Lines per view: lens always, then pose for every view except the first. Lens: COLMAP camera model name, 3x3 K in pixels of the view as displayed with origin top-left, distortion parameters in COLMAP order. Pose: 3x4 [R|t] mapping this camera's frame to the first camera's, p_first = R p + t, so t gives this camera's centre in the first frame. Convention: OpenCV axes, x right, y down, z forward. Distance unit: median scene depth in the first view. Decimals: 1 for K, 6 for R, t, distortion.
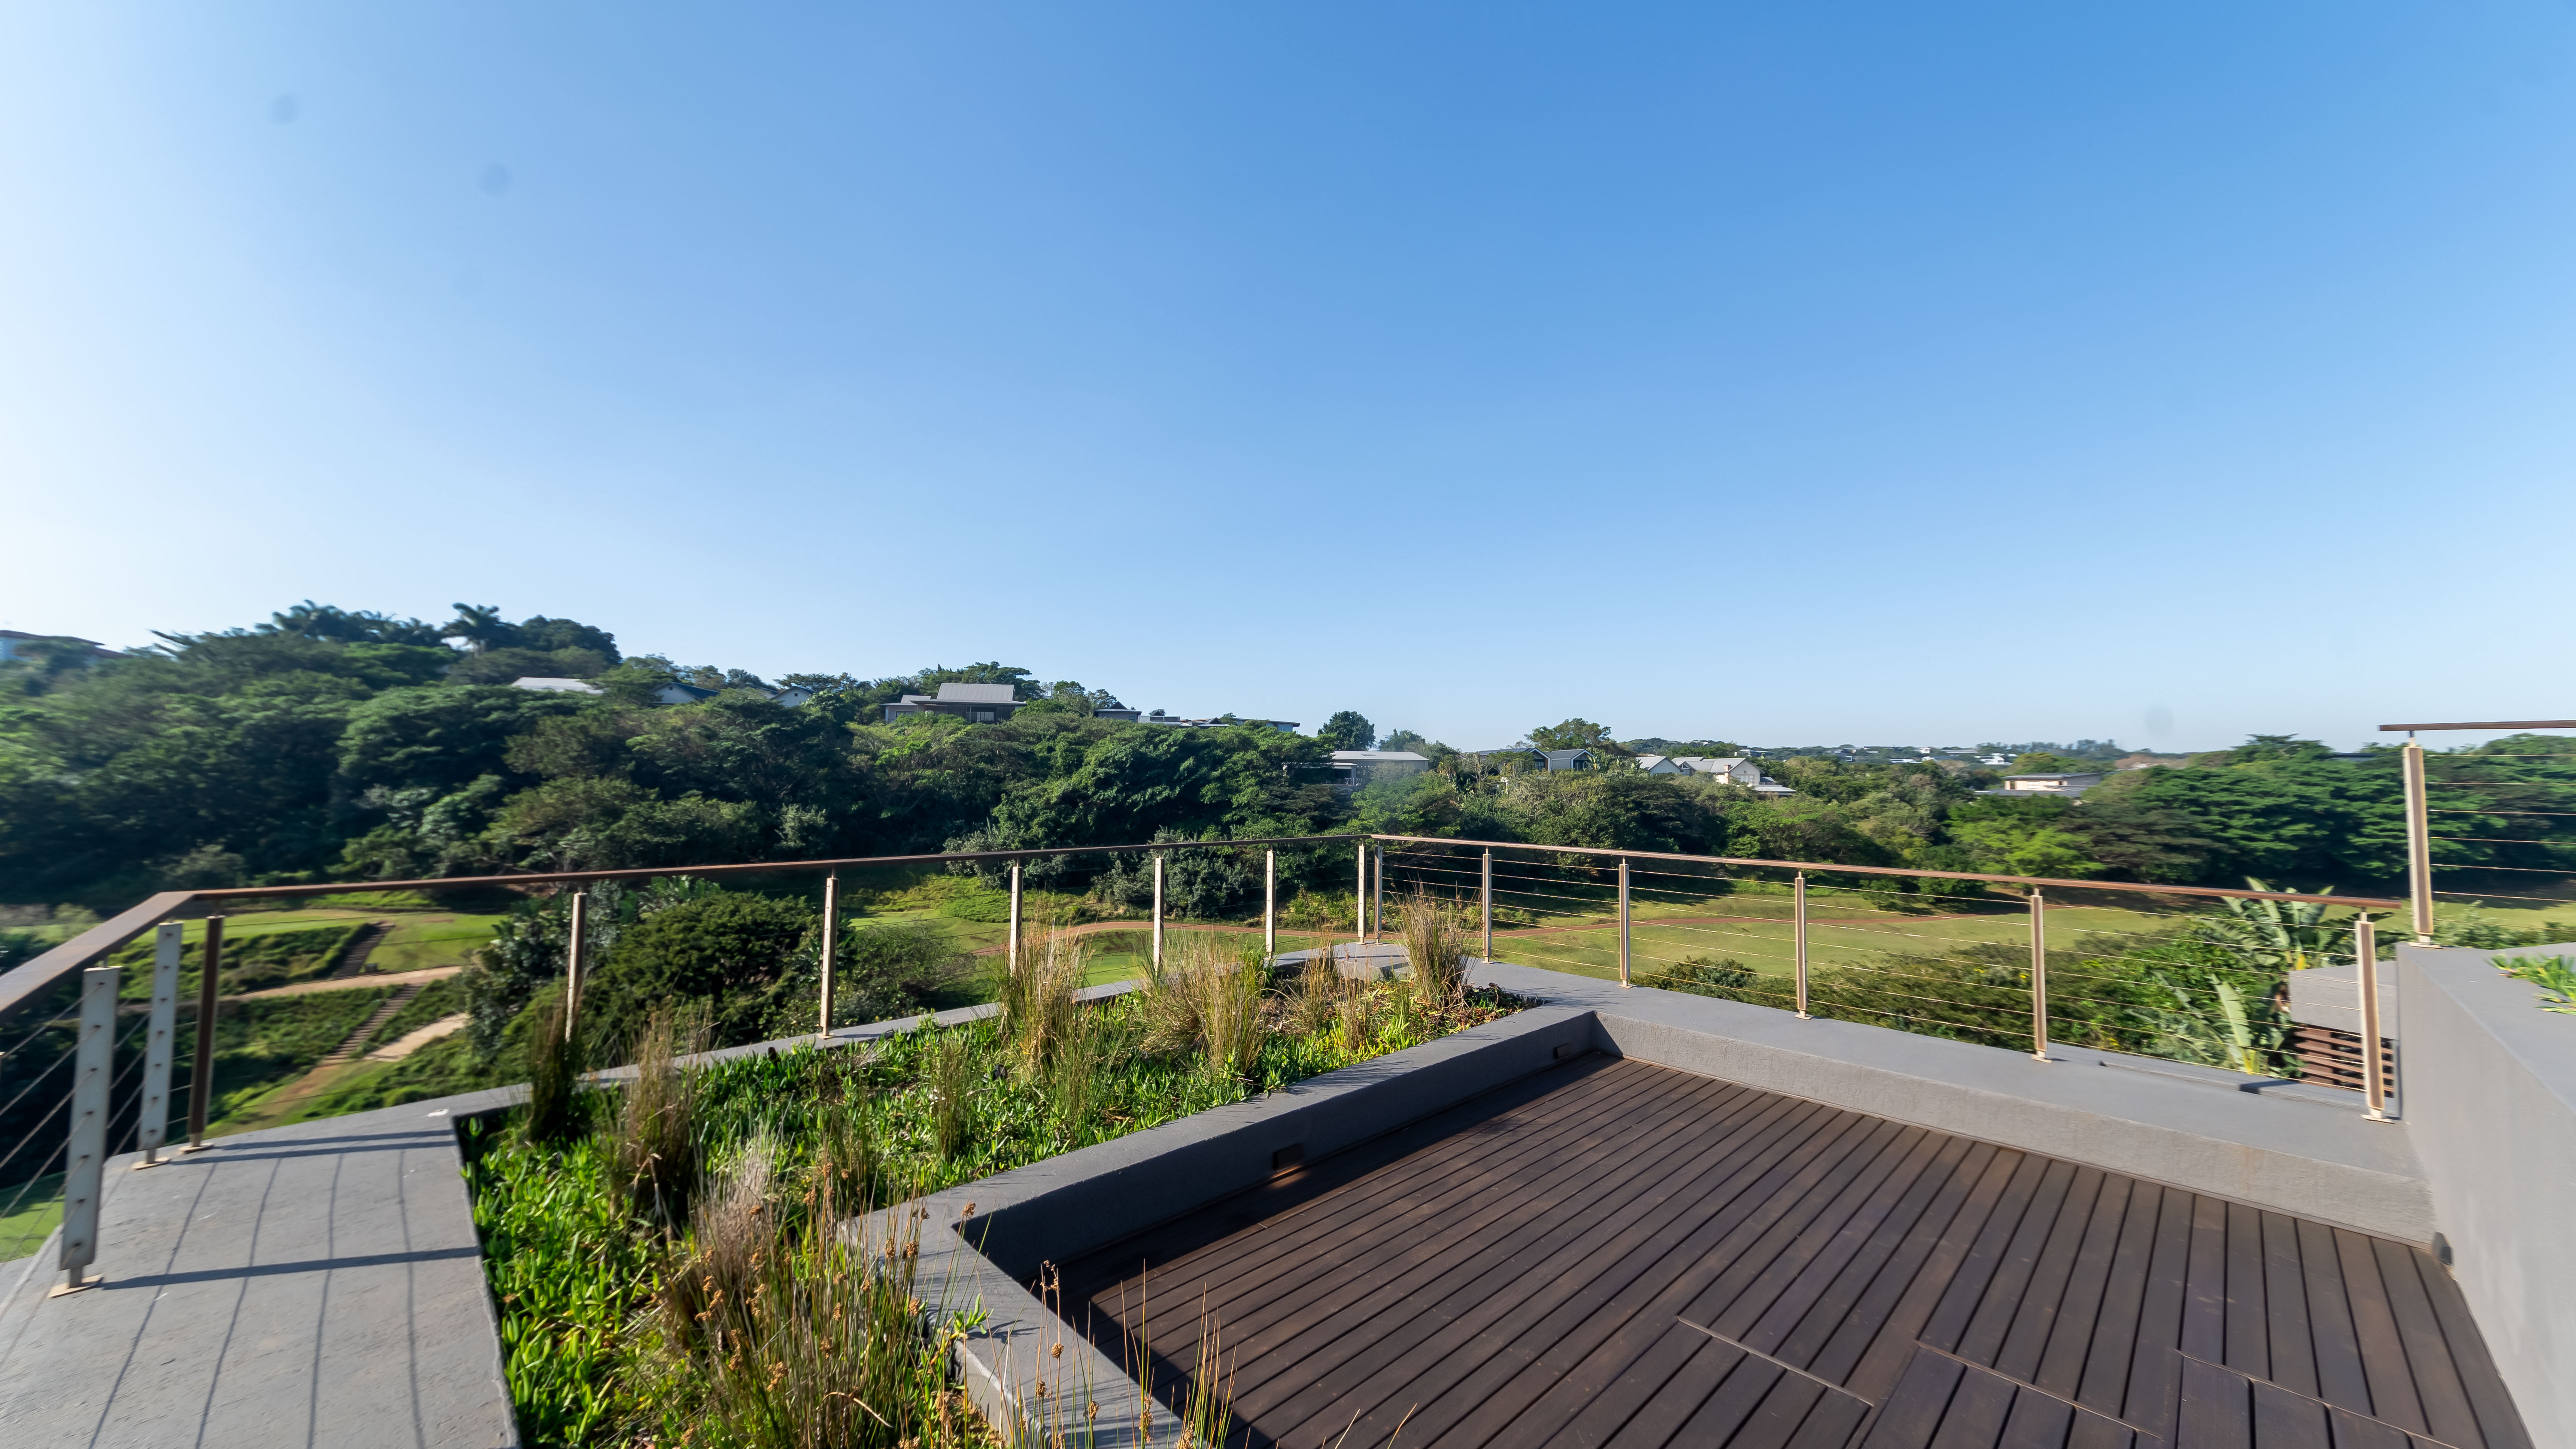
lens RADIAL K [[923.4, 0, 1268.7], [0, 923.4, 729.1], [0, 0, 1]] dist [-0.001593, 0.004001]
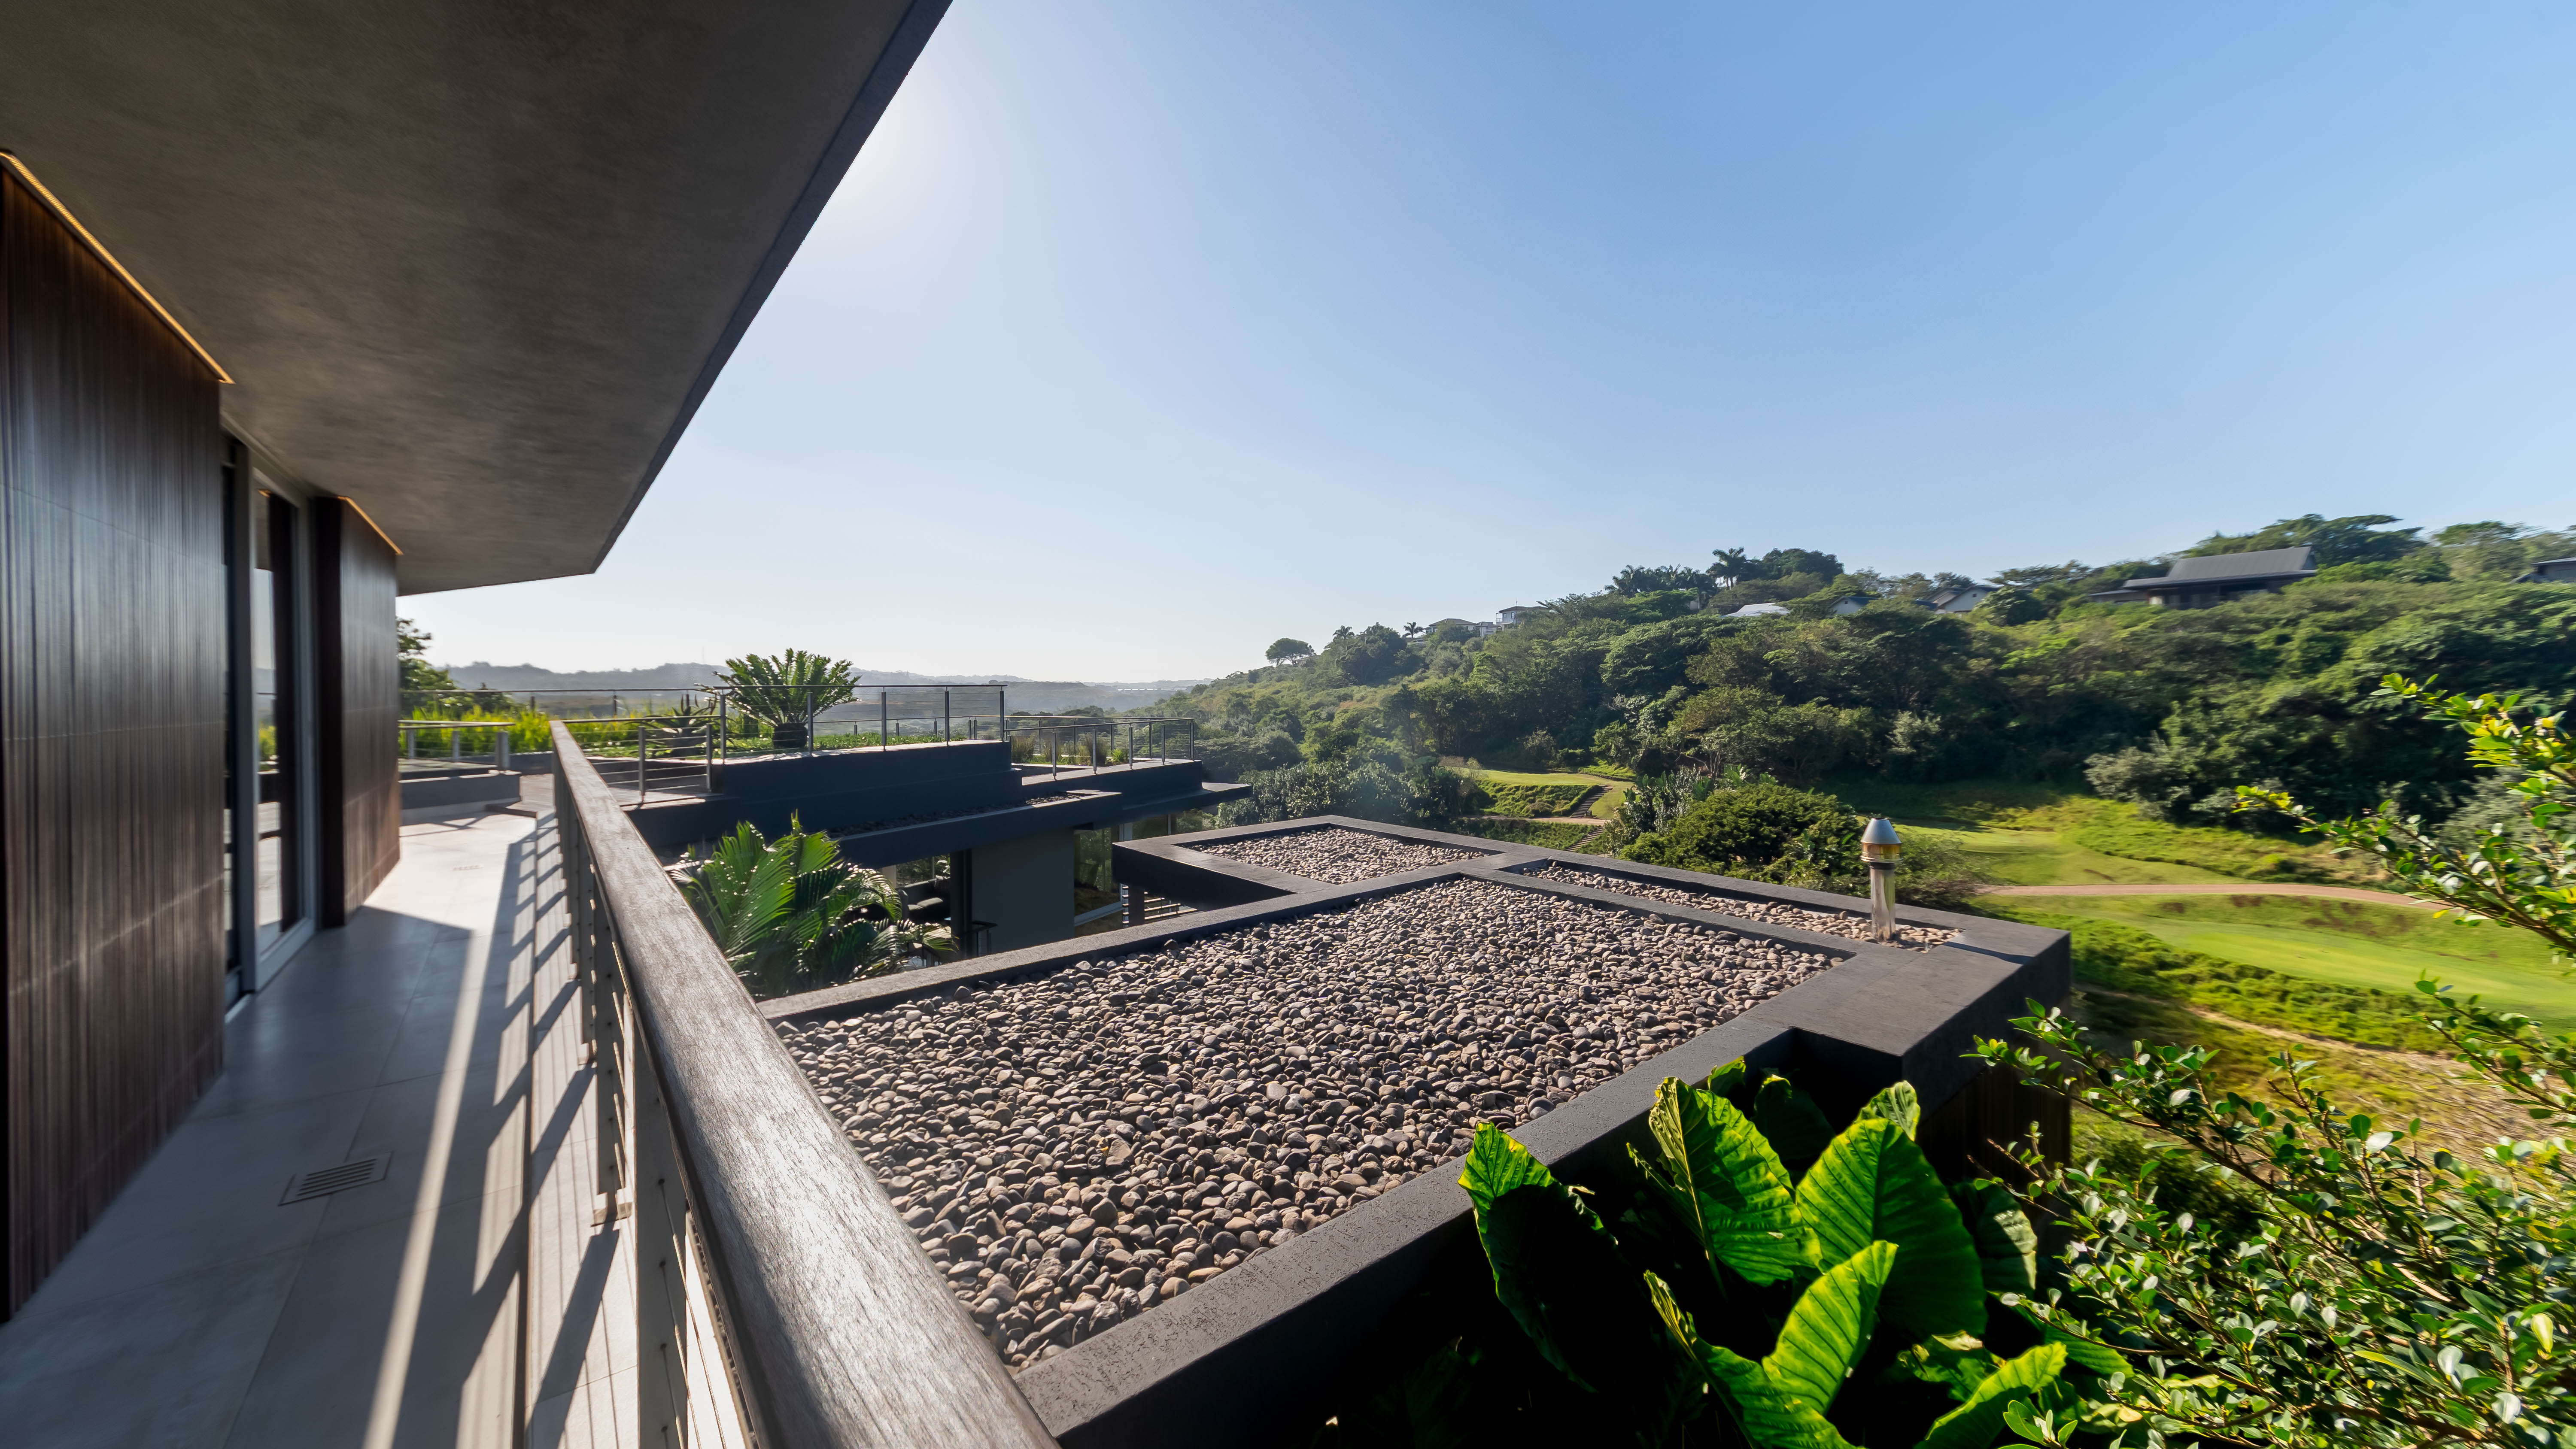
lens RADIAL K [[913.6, 0, 1263.8], [0, 913.6, 693.0], [0, 0, 1]] dist [0.002173, 0.000261]
pose [[0.298176, -0.006014, -0.954492, 0.208059], [0.065023, 0.997785, 0.014026, 0.002478], [0.952294, -0.066246, 0.297907, 0.035815]]
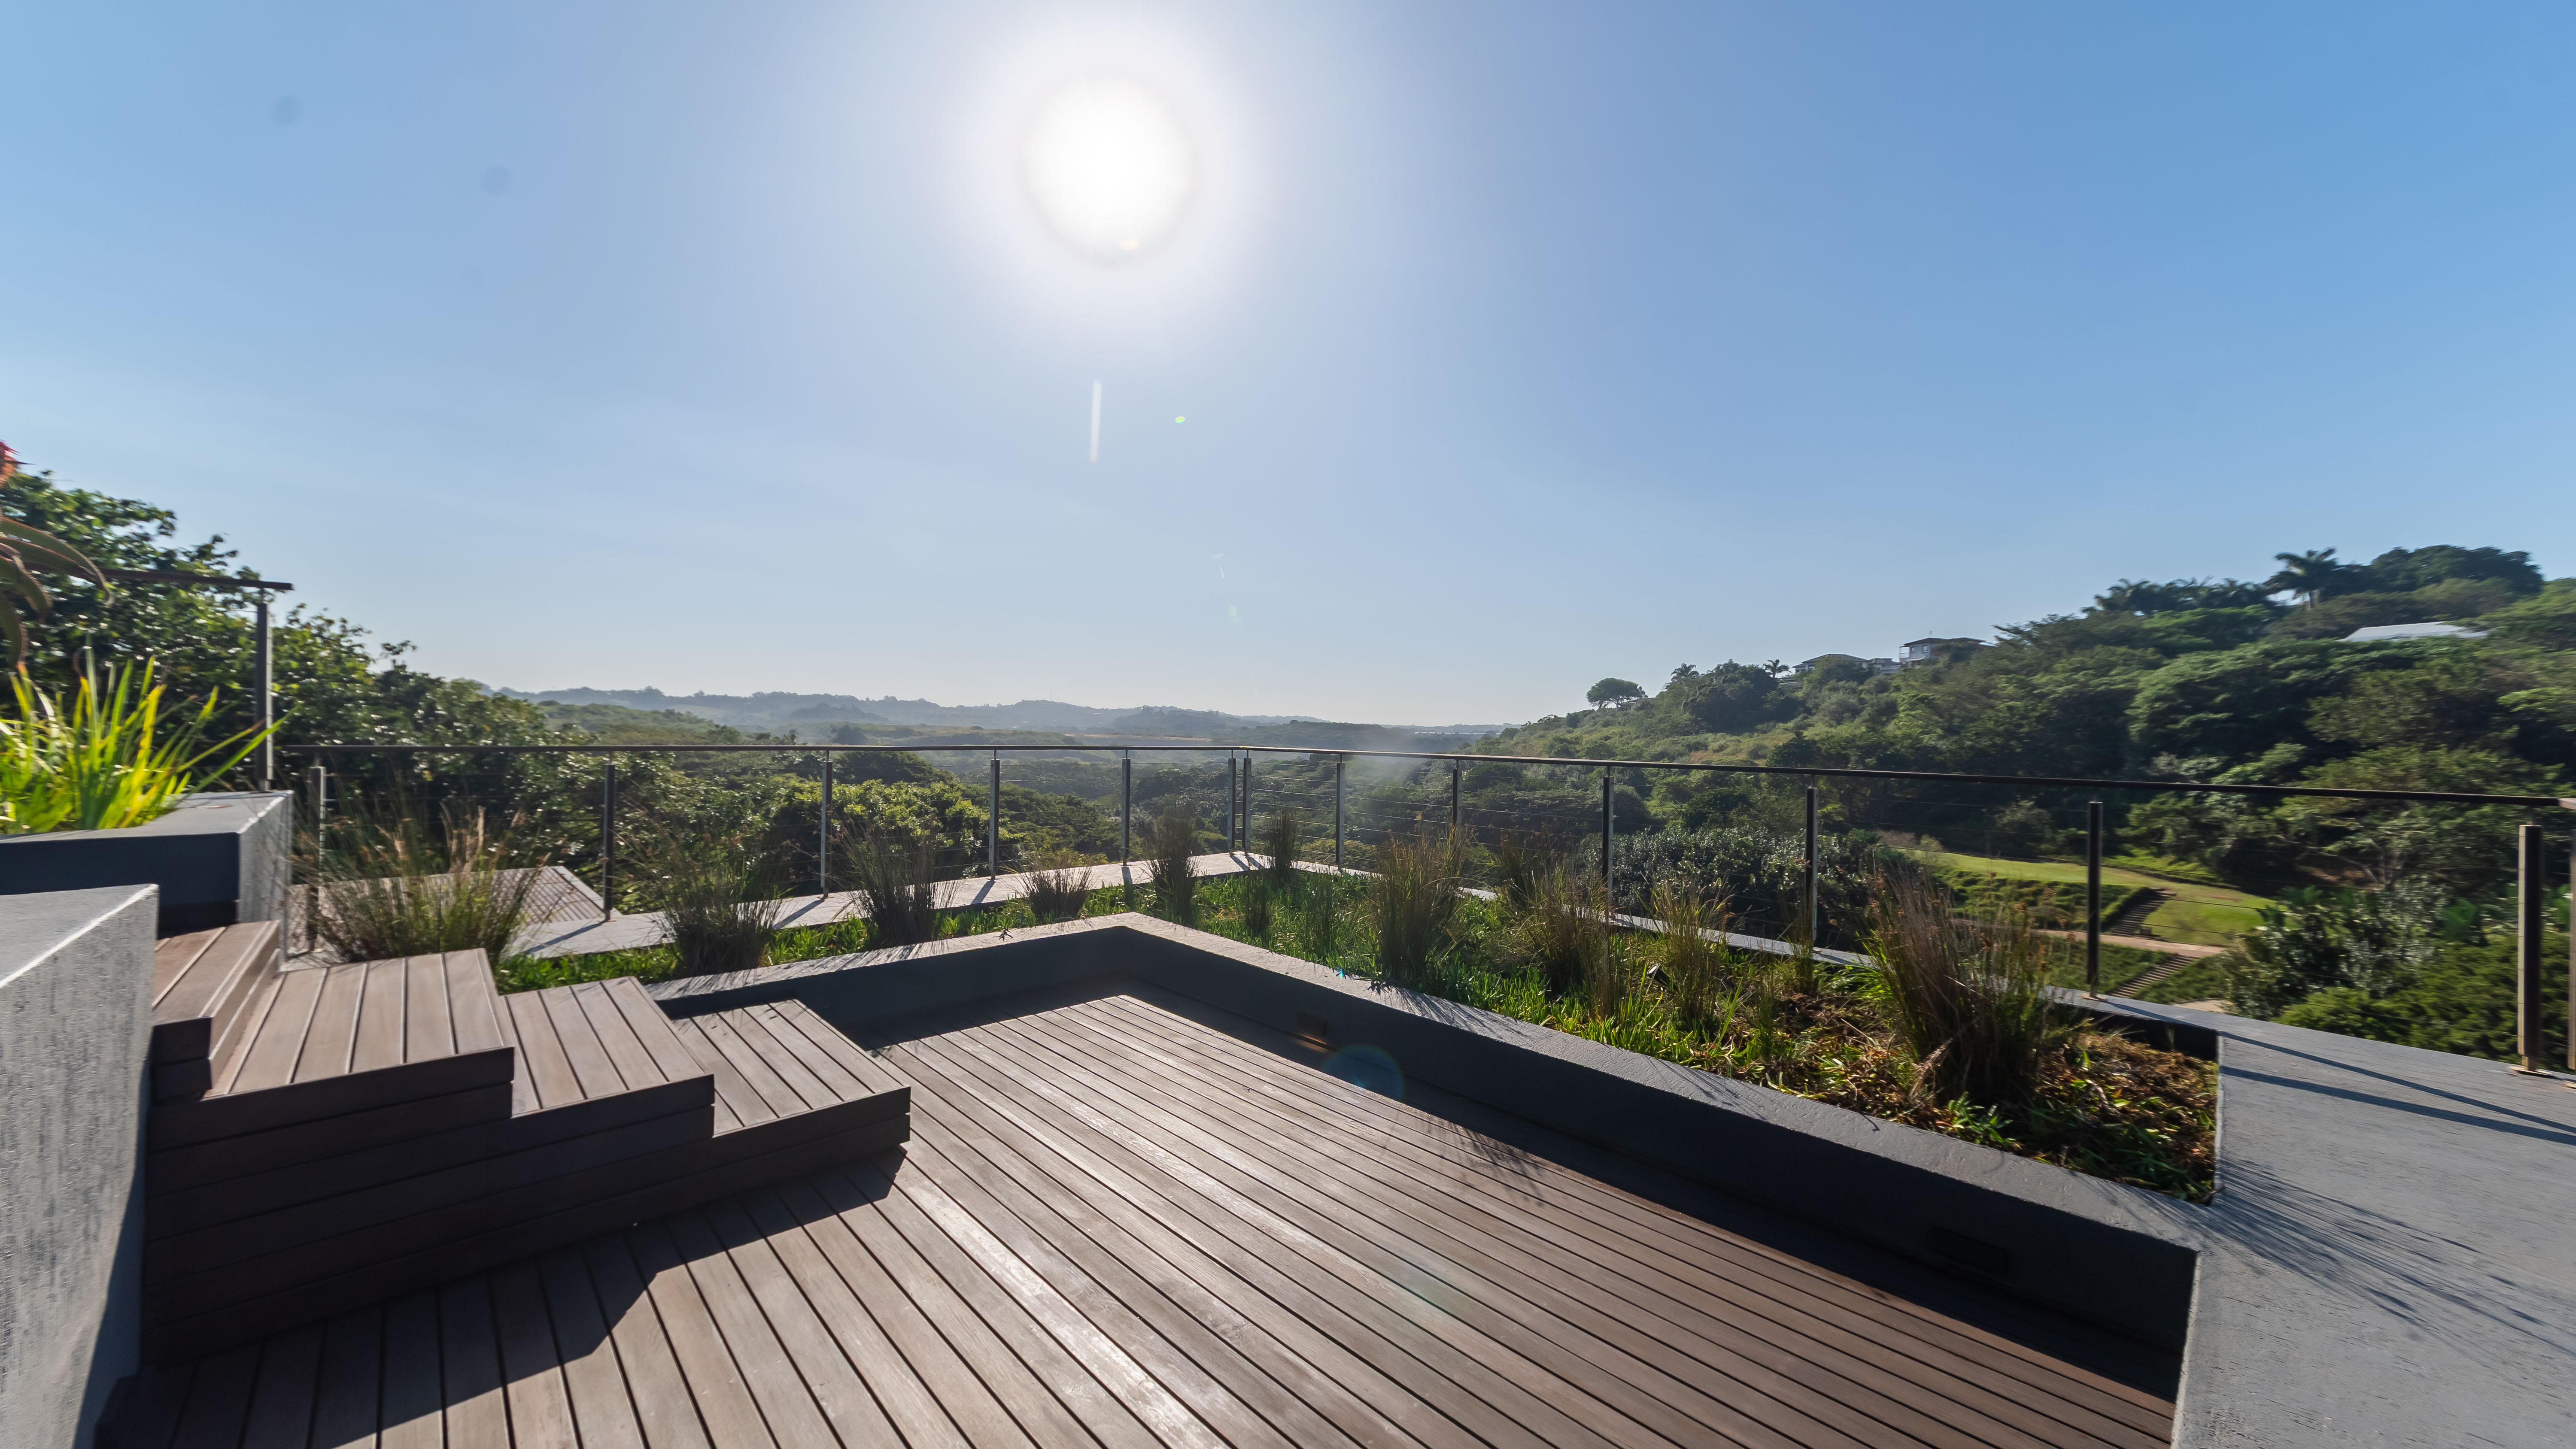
lens RADIAL K [[923.3, 0, 1268.9], [0, 923.3, 726.6], [0, 0, 1]] dist [-0.000828, 0.003049]
pose [[-0.009769, -0.012711, -0.999871, 0.040212], [0.040232, 0.999105, -0.013094, 0.005491], [0.999143, -0.040355, -0.009249, 0.037343]]
